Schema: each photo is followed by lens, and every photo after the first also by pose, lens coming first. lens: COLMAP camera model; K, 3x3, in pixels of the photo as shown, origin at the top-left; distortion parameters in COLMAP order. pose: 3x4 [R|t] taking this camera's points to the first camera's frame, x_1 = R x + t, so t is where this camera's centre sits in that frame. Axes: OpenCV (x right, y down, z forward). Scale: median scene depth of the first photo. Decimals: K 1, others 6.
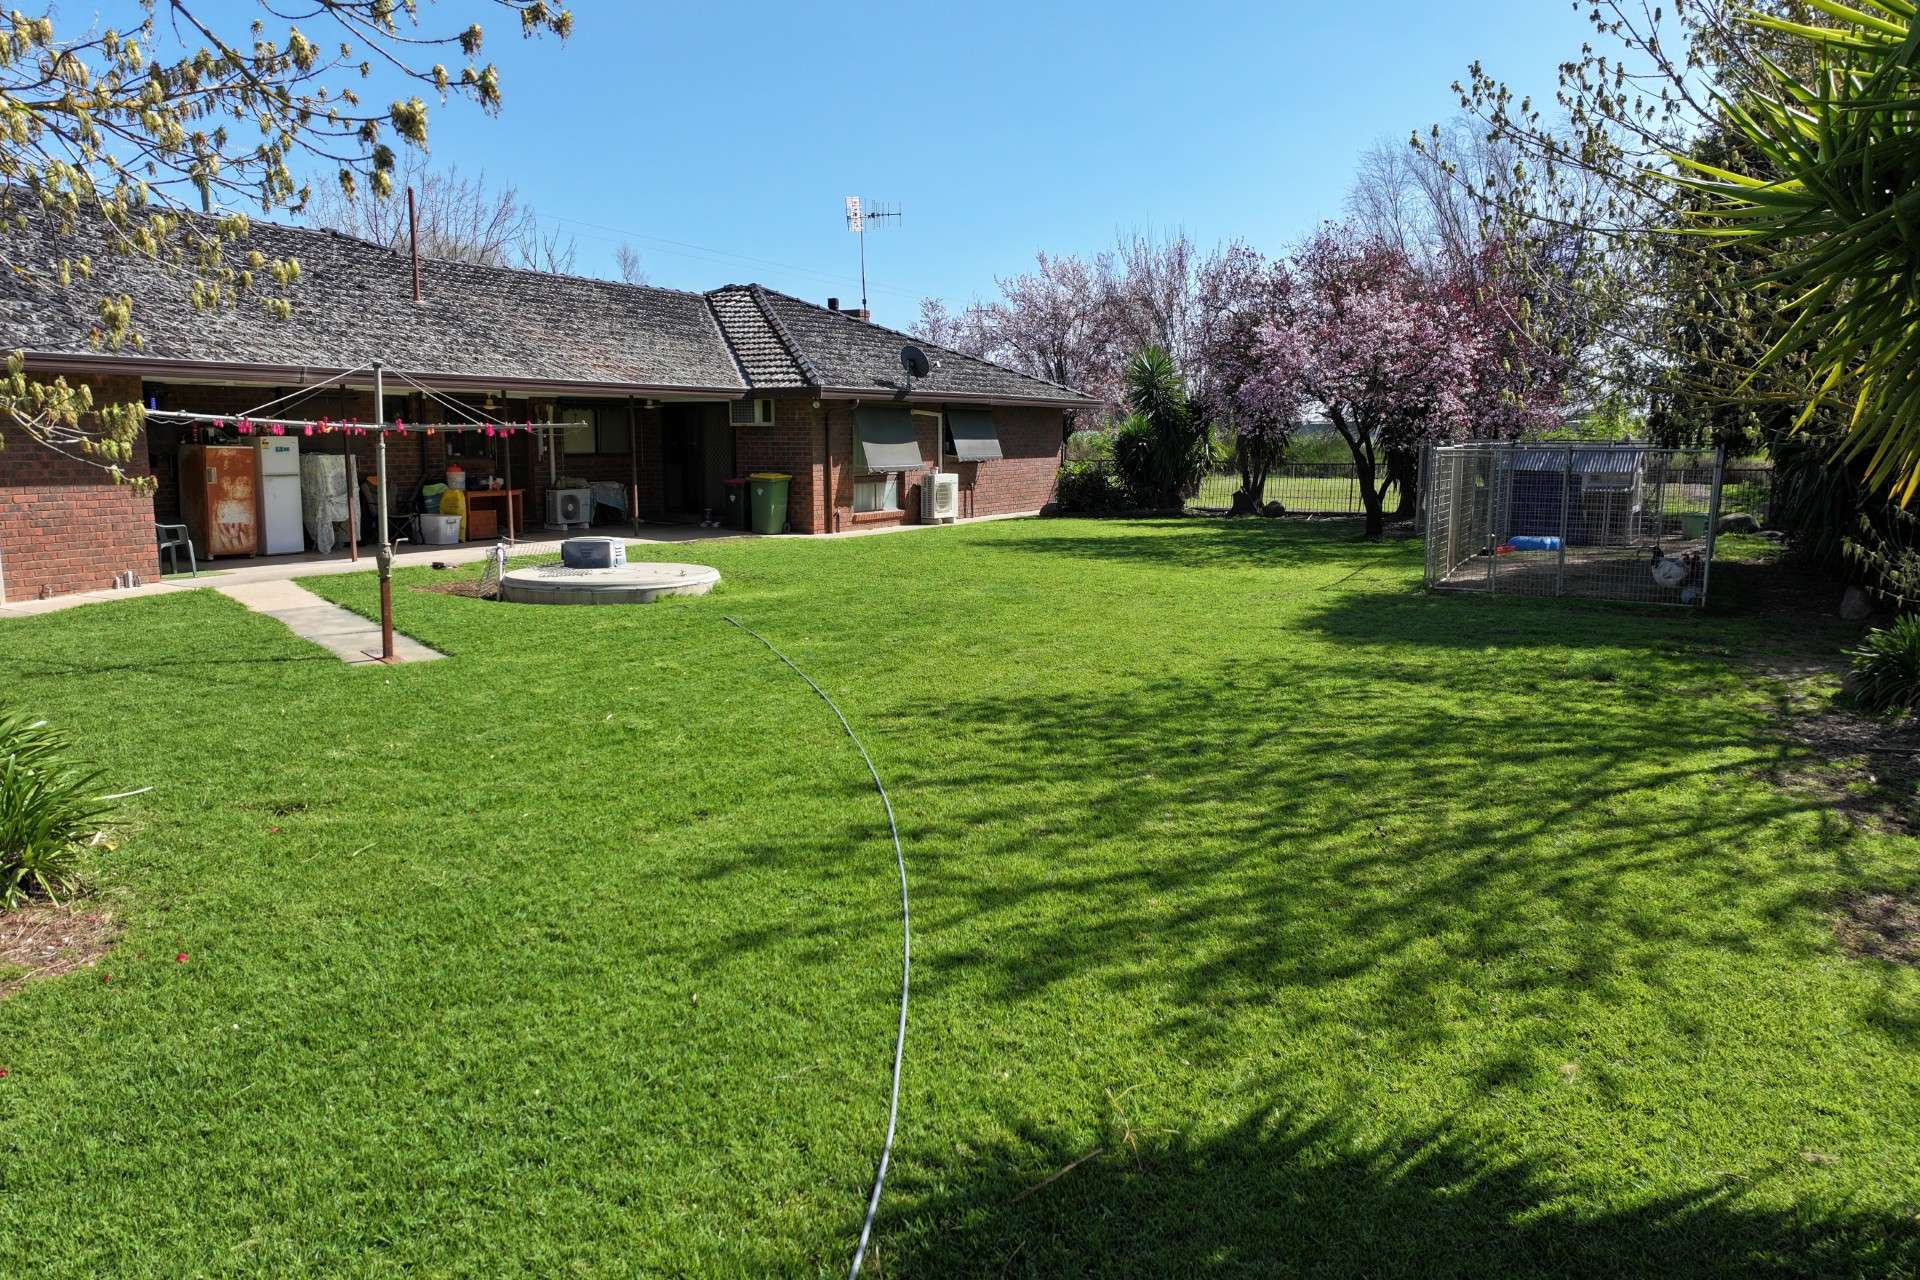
lens RADIAL K [[1345.0, 0, 962.8], [0, 1345.0, 638.8], [0, 0, 1]] dist [0.008719, 0.001045]
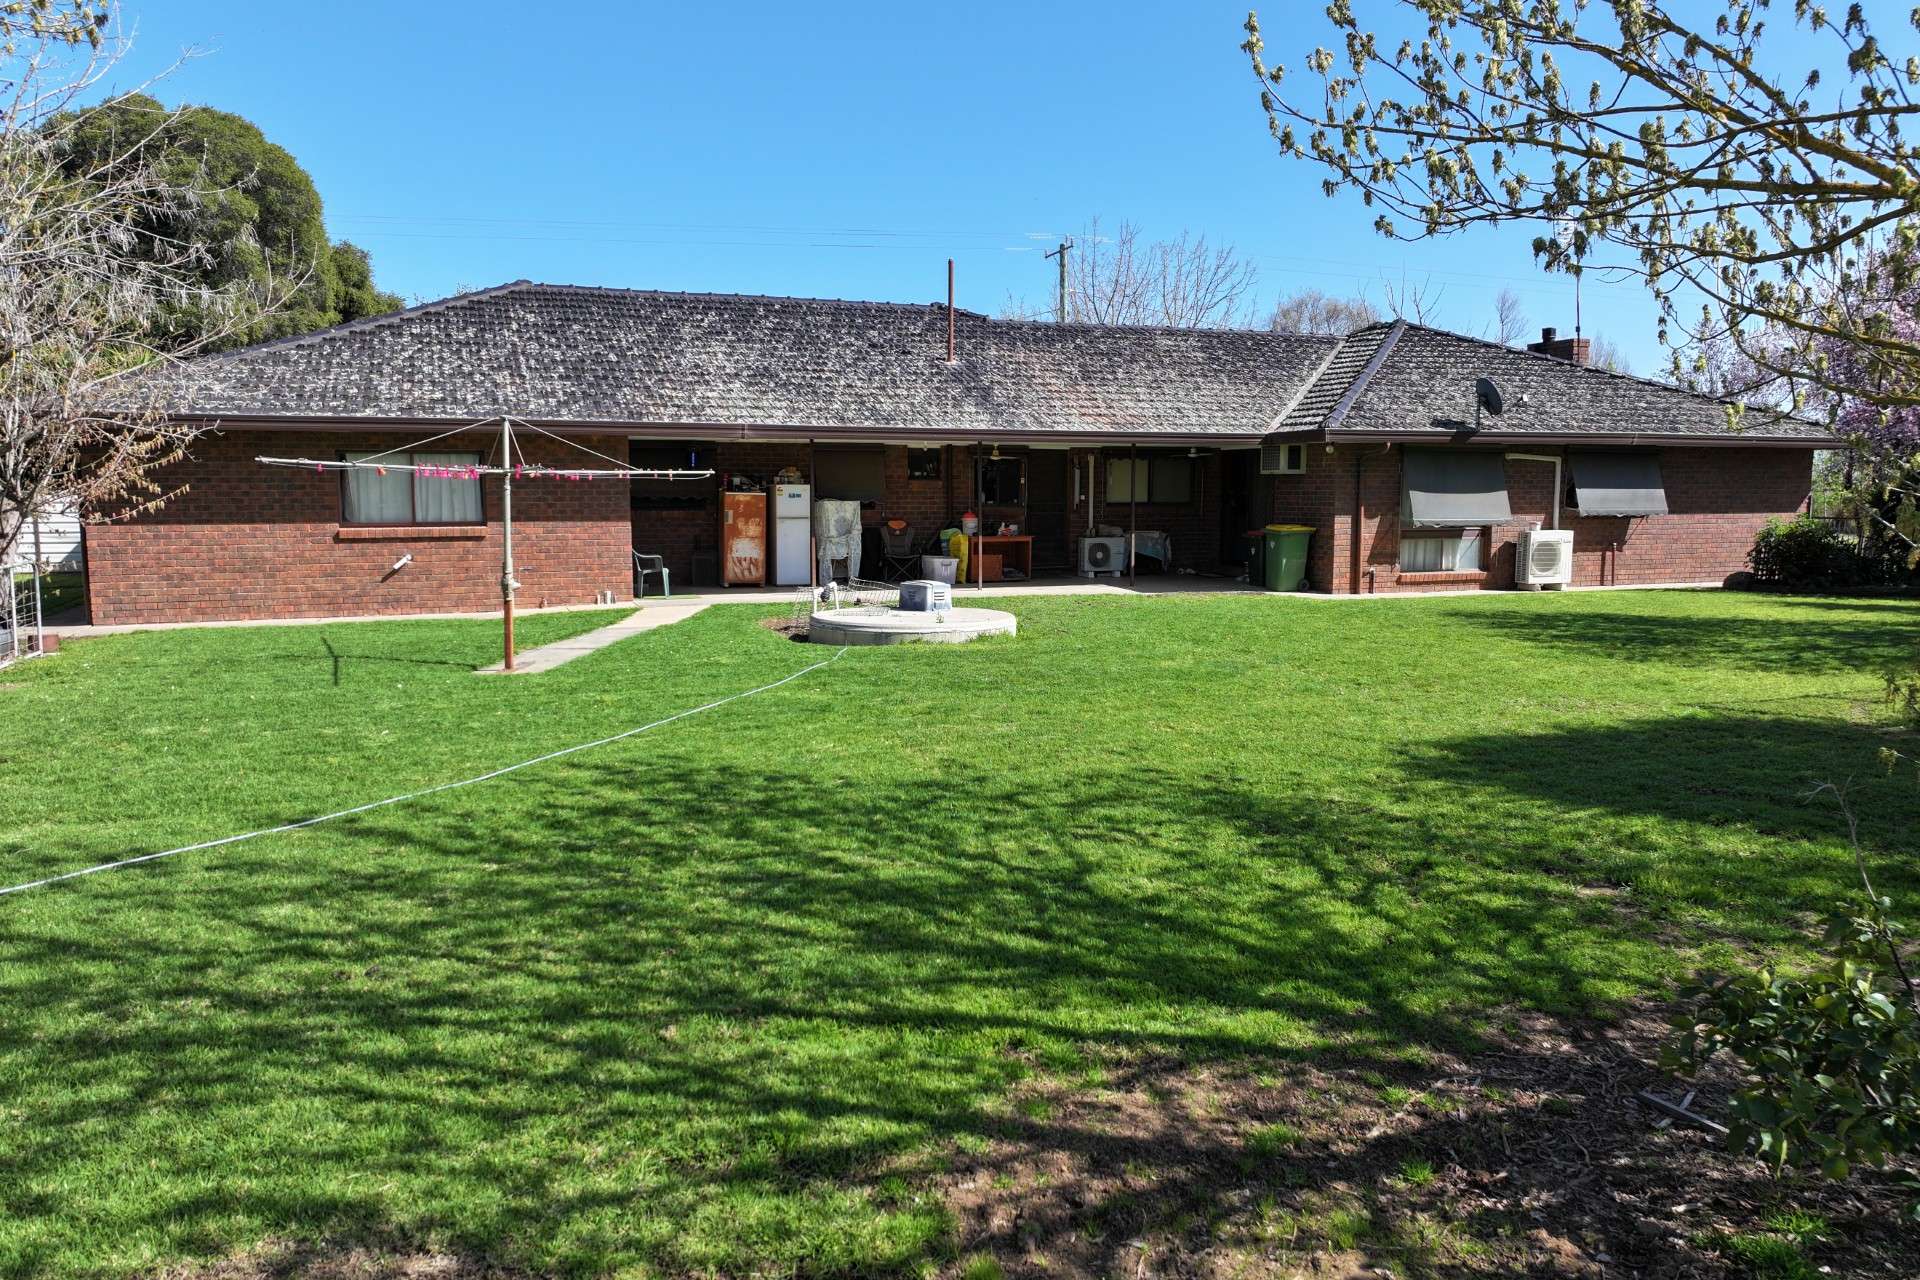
lens RADIAL K [[1345.0, 0, 961.8], [0, 1345.0, 639.2], [0, 0, 1]] dist [0.008719, 0.001045]
pose [[0.764583, 0.071419, -0.640557, 0.271259], [-0.097059, 0.995267, -0.004884, -0.019303], [0.637176, 0.065906, 0.767895, 0.157788]]
